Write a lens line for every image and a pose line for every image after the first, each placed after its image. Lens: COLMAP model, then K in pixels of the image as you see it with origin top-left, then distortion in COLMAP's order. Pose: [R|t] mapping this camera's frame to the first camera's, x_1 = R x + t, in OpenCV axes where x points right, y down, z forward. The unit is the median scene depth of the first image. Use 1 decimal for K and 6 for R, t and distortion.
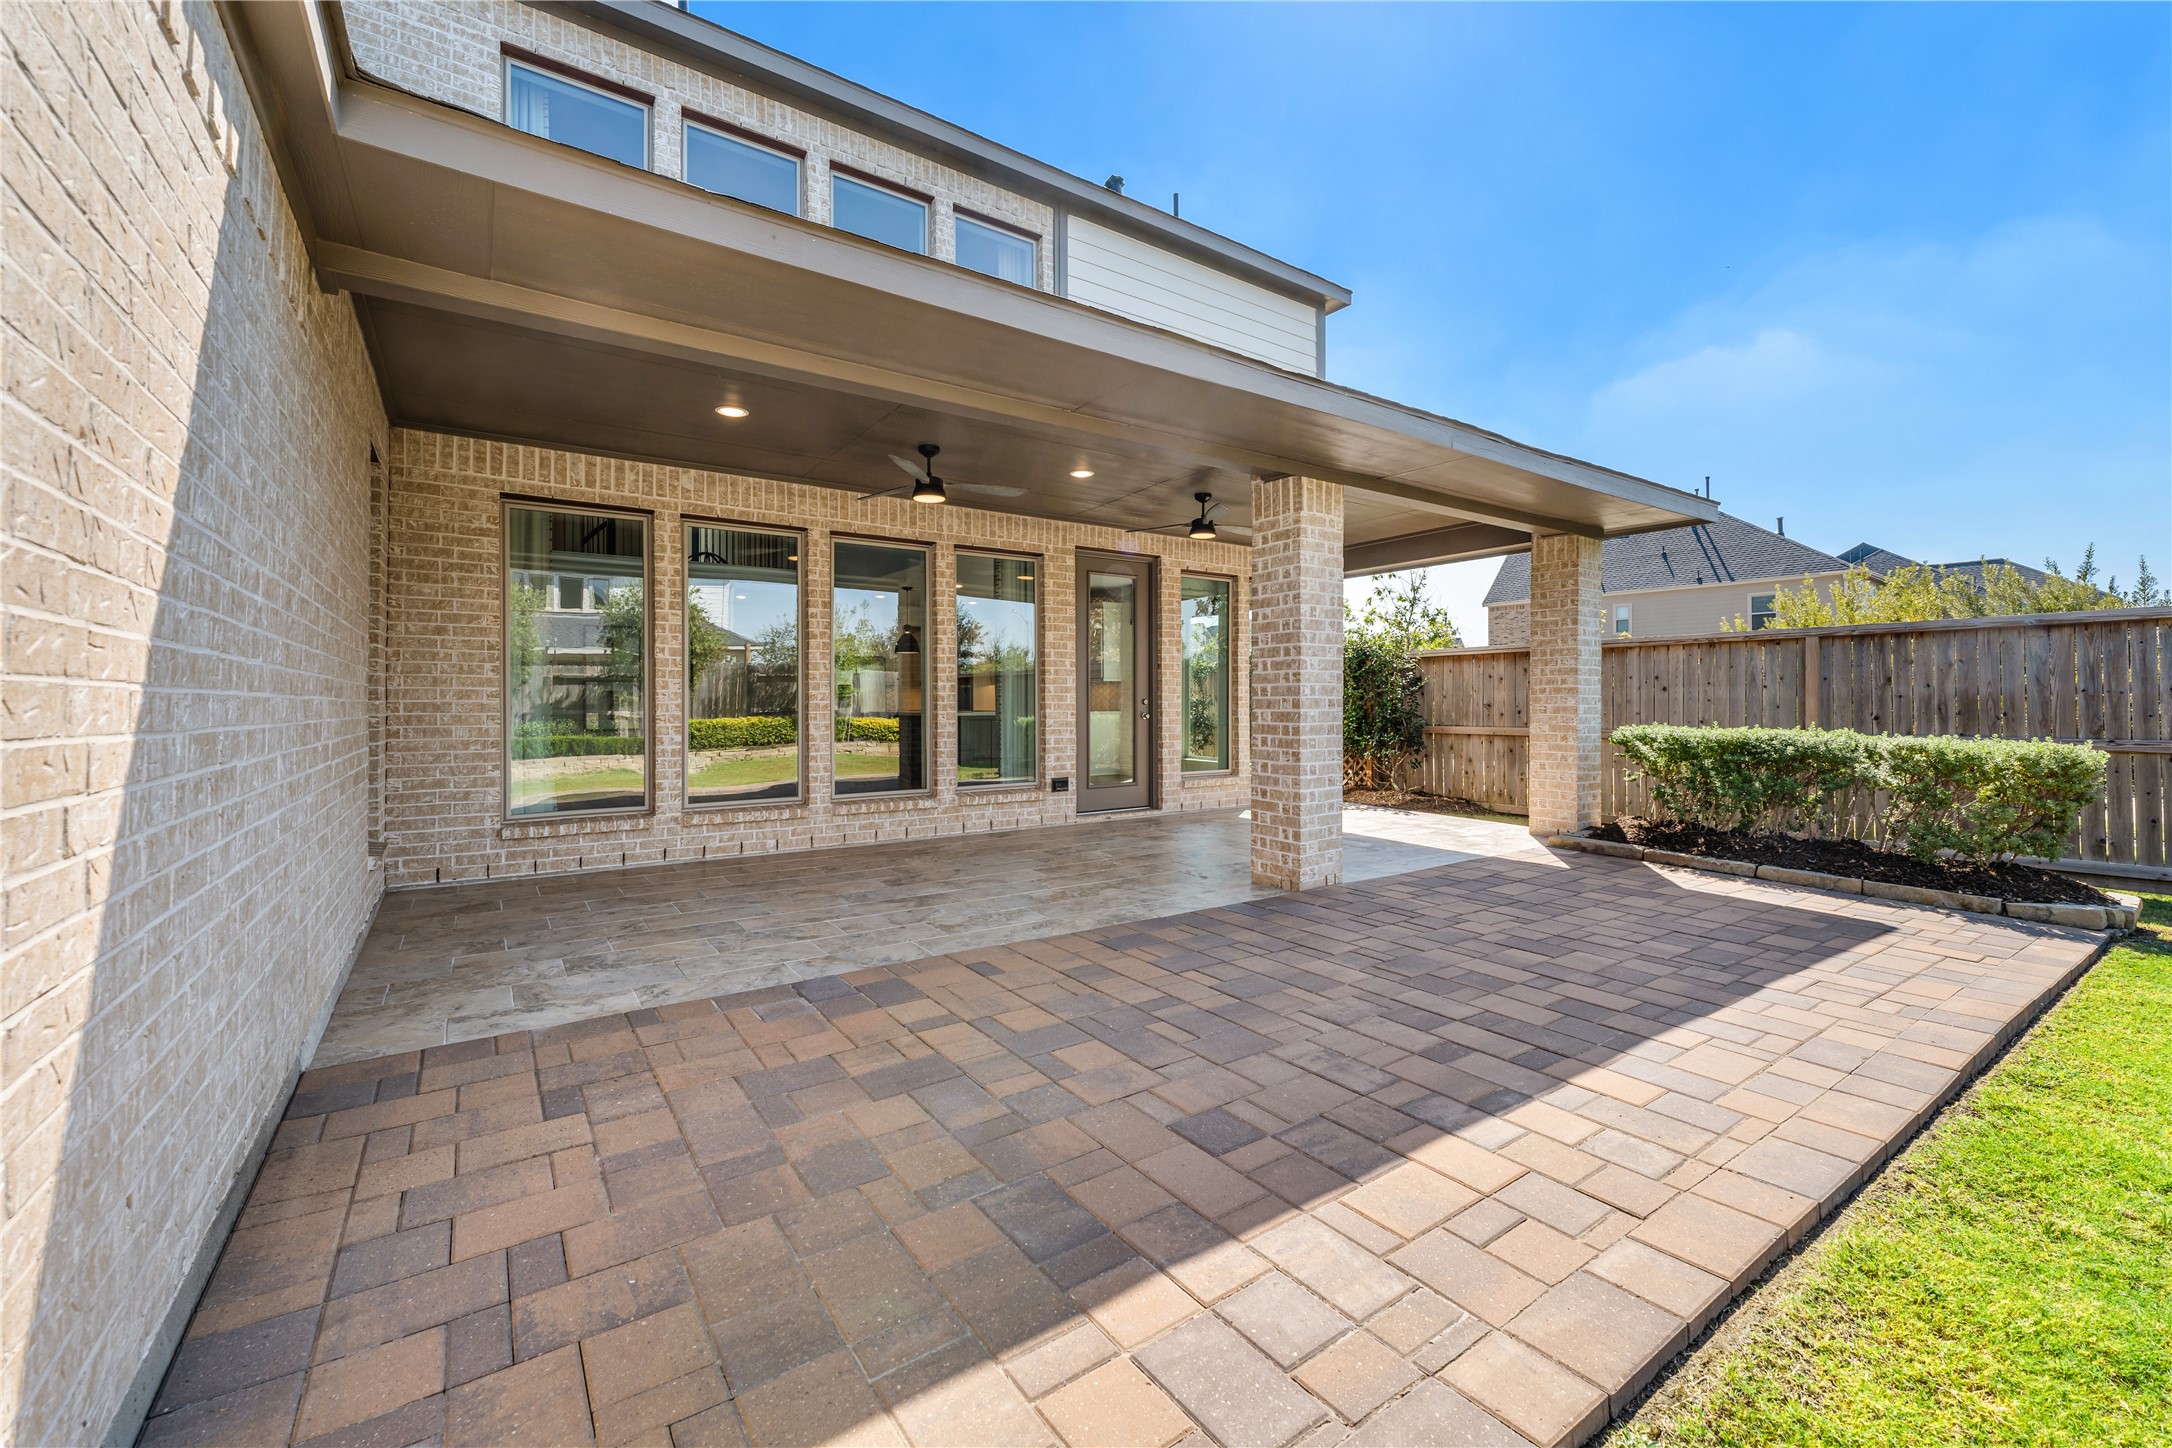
lens RADIAL K [[877.4, 0, 1084.9], [0, 877.4, 707.7], [0, 0, 1]] dist [-0.000483, 0.000193]
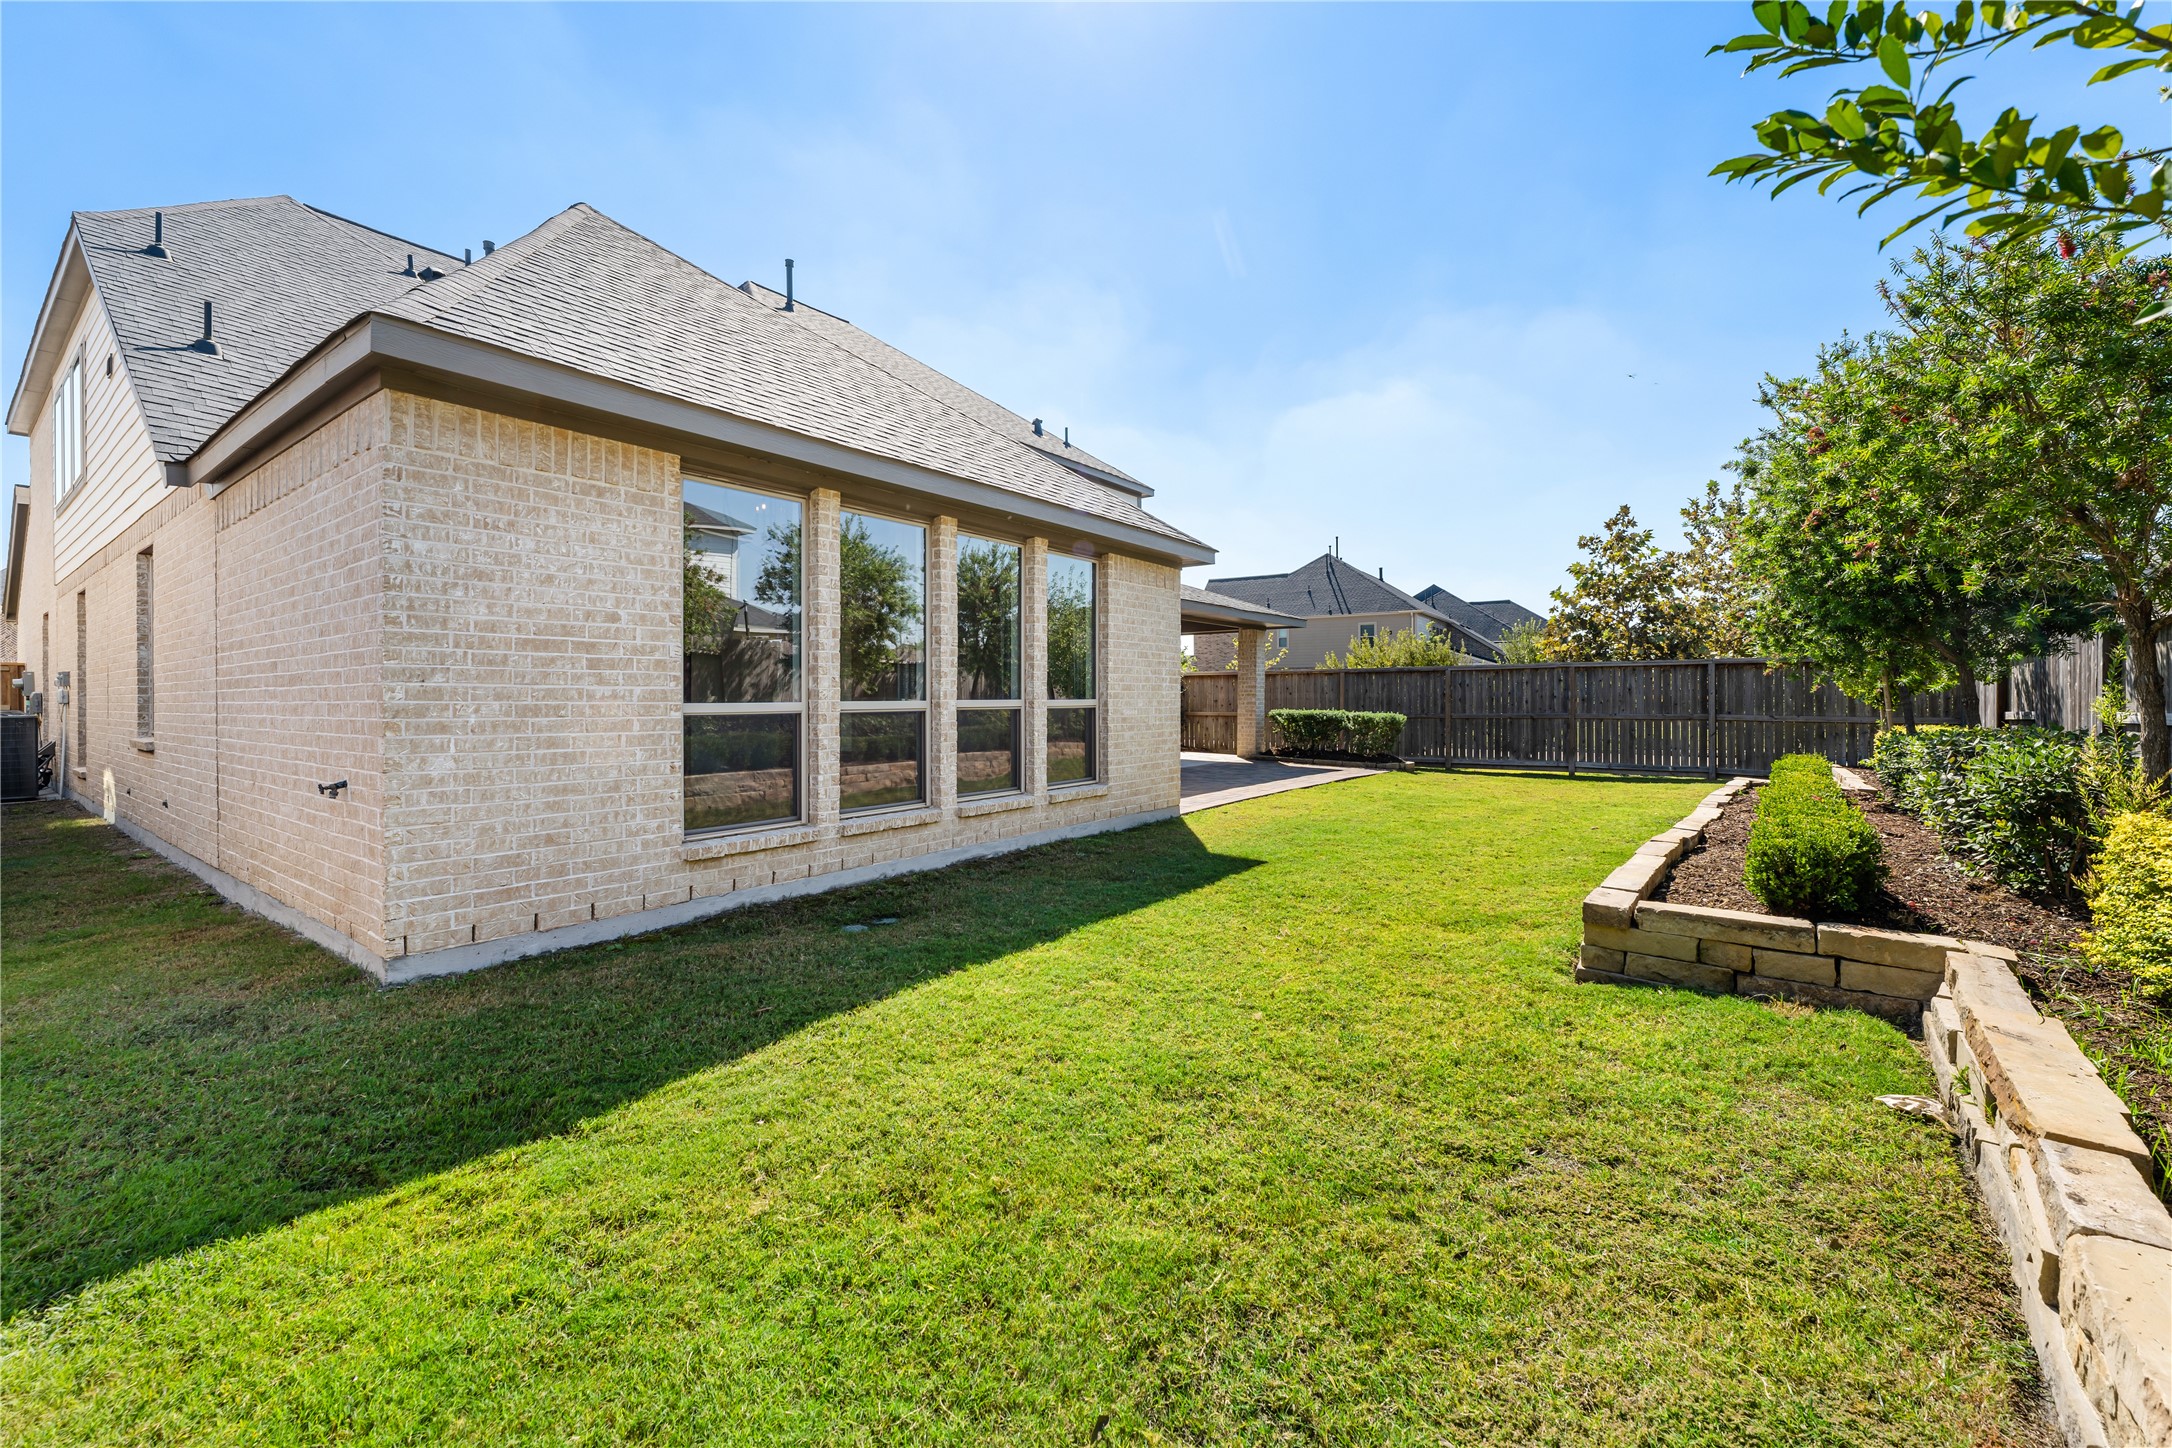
lens RADIAL K [[877.4, 0, 1083.6], [0, 877.4, 715.8], [0, 0, 1]] dist [-0.000483, 0.000193]
pose [[0.948777, -0.004766, 0.315909, -0.631161], [-0.000250, 0.999875, 0.015835, -0.000539], [-0.315945, -0.015103, 0.948657, -1.105868]]
